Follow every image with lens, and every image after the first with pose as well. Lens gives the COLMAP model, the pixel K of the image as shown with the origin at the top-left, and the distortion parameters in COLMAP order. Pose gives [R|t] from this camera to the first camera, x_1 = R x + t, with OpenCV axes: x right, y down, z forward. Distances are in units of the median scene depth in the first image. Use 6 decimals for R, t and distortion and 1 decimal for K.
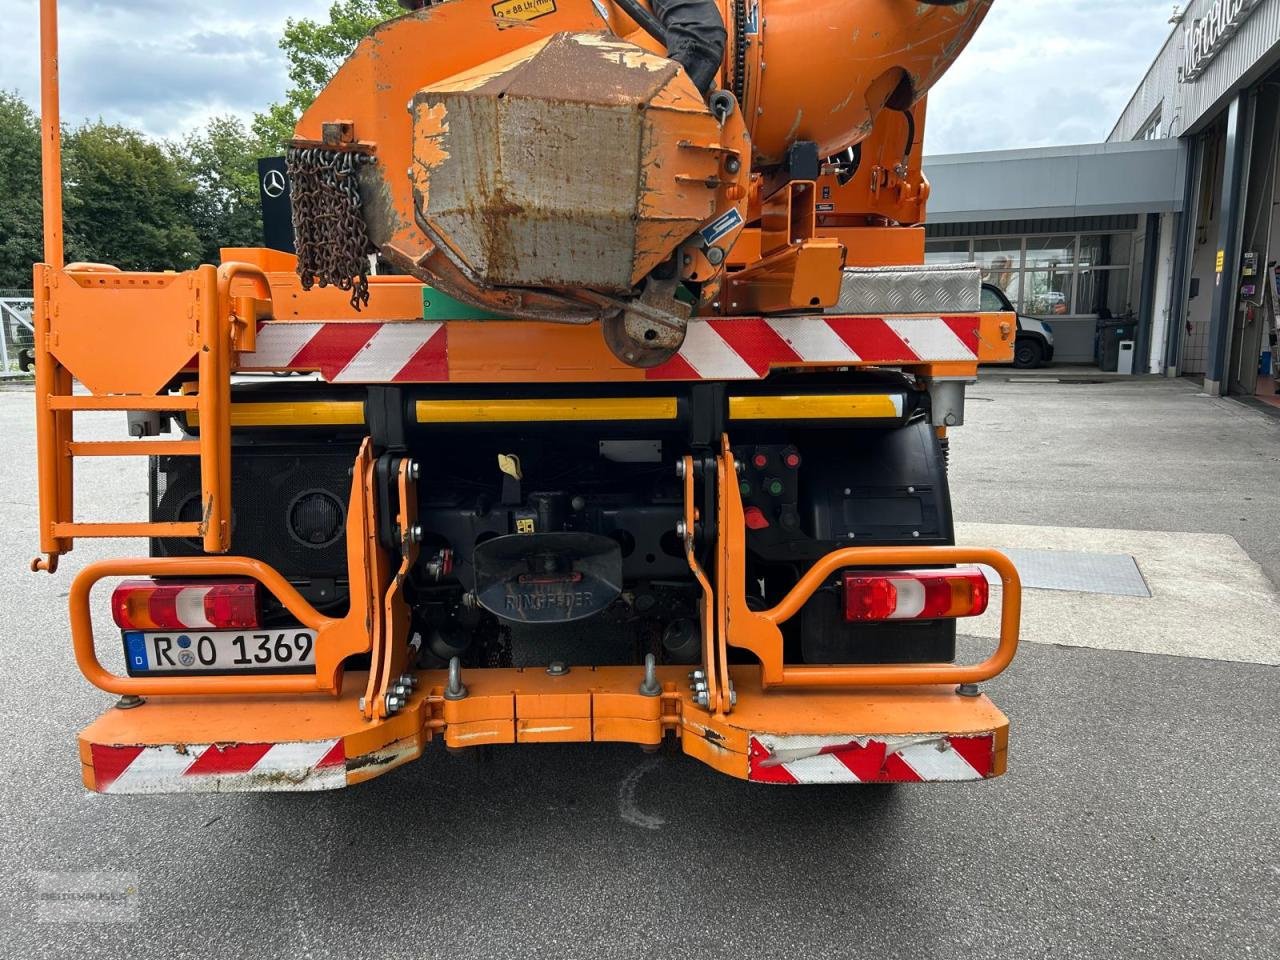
lens RADIAL K [[954.8, 0, 645.5], [0, 954.8, 486.2], [0, 0, 1]] dist [0.059518, -0.068193]
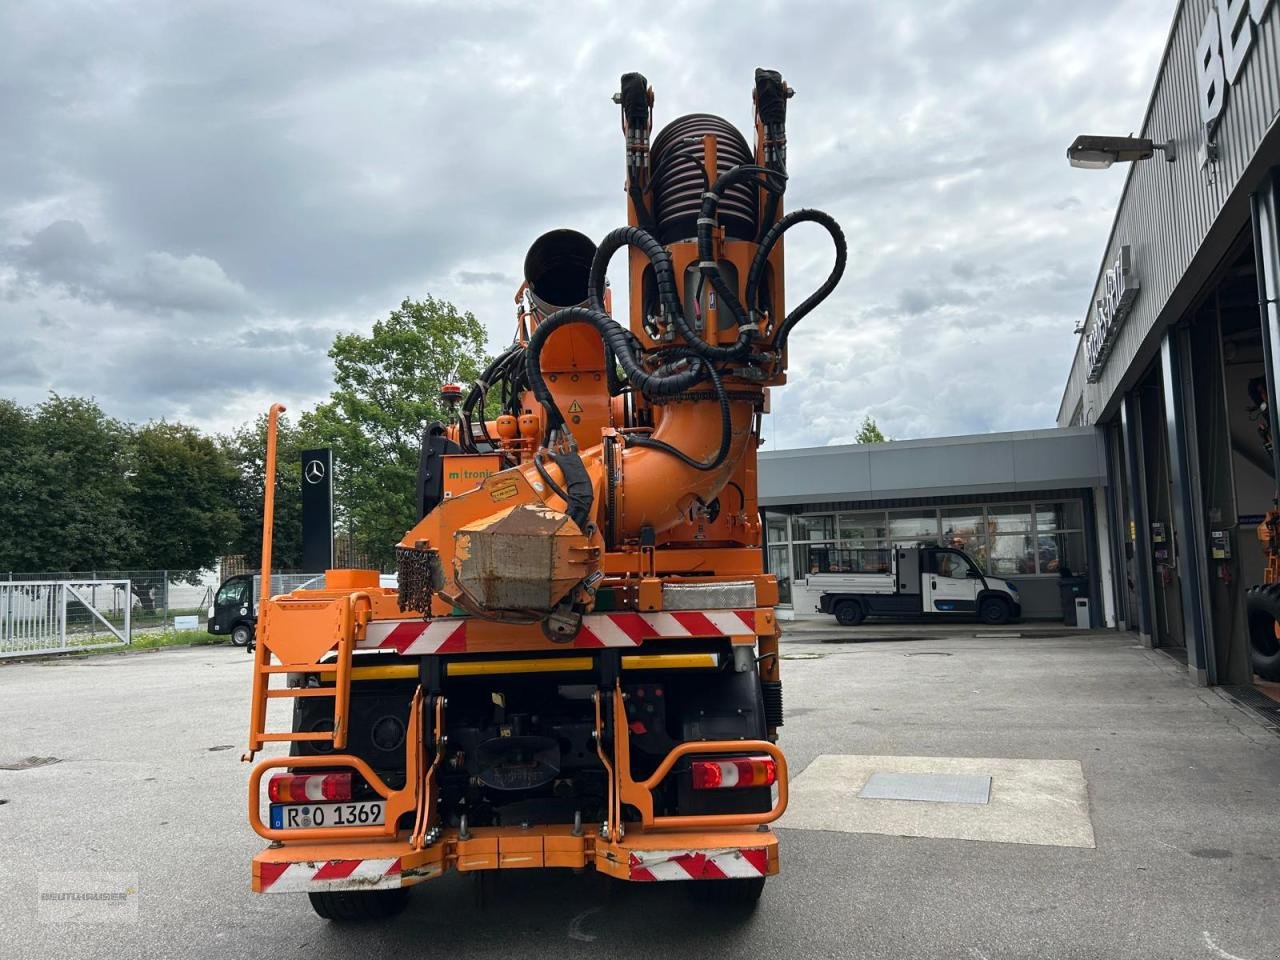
lens RADIAL K [[951.6, 0, 640.0], [0, 951.6, 480.0], [0, 0, 1]] dist [0.047179, -0.077659]
pose [[0.999564, -0.023795, -0.017469, 0.160916], [0.018115, 0.961719, -0.273437, 0.076327], [0.023307, 0.273001, 0.961731, -0.808446]]
